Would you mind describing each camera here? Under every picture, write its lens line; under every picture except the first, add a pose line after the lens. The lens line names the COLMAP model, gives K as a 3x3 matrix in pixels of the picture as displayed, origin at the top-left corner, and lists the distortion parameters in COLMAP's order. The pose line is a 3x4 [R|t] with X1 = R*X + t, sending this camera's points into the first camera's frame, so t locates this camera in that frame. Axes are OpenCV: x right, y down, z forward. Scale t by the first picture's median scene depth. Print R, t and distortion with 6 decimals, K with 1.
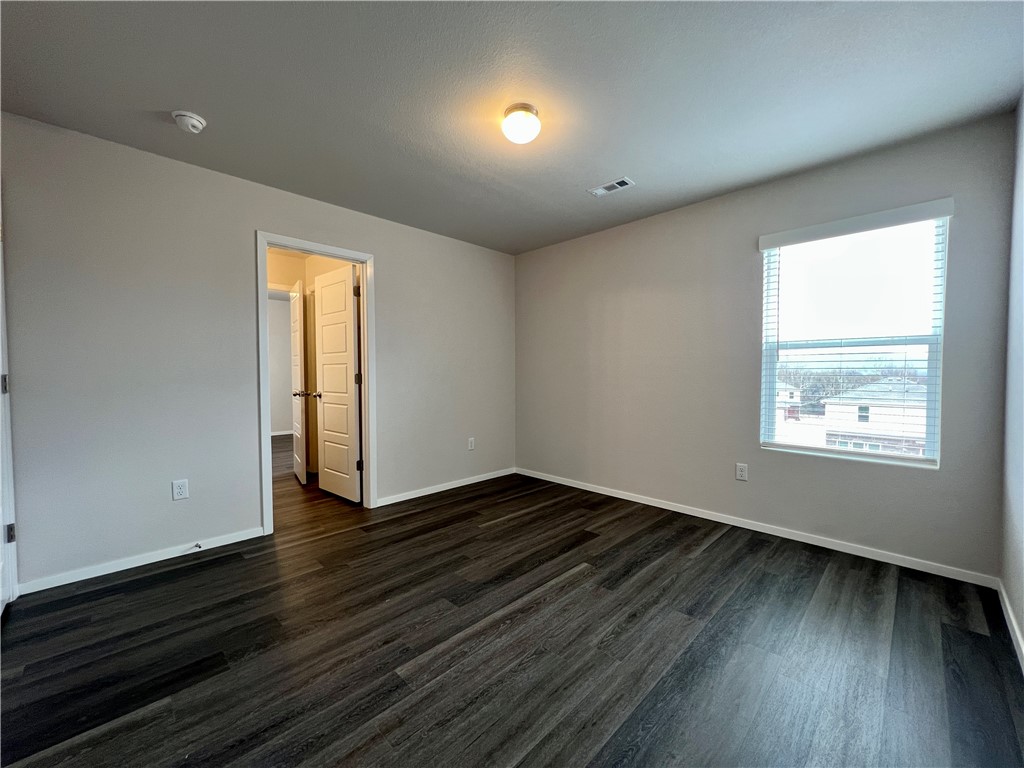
lens RADIAL K [[407.3, 0, 512.0], [0, 407.3, 384.0], [0, 0, 1]] dist [-0.002305, -0.000129]
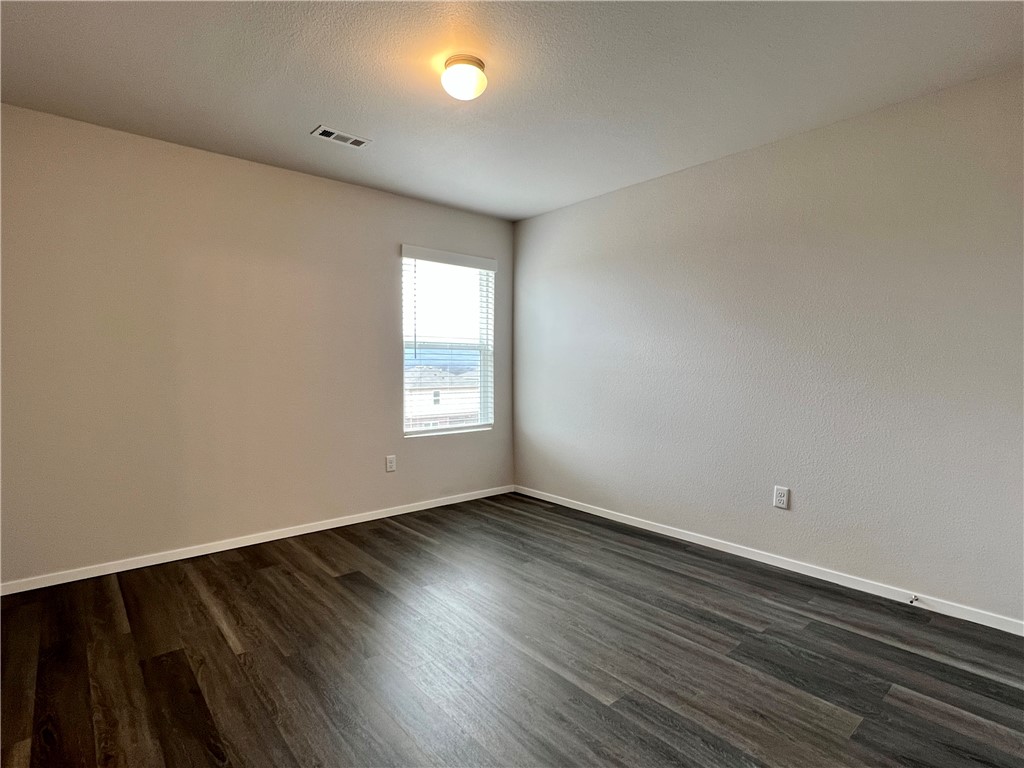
lens RADIAL K [[526.2, 0, 512.0], [0, 526.2, 384.0], [0, 0, 1]] dist [0.002744, 0.000270]
pose [[0.078681, -0.037468, 0.996195, -0.794471], [0.022284, 0.999110, 0.035818, -0.031874], [-0.996651, 0.019381, 0.079446, 0.606819]]
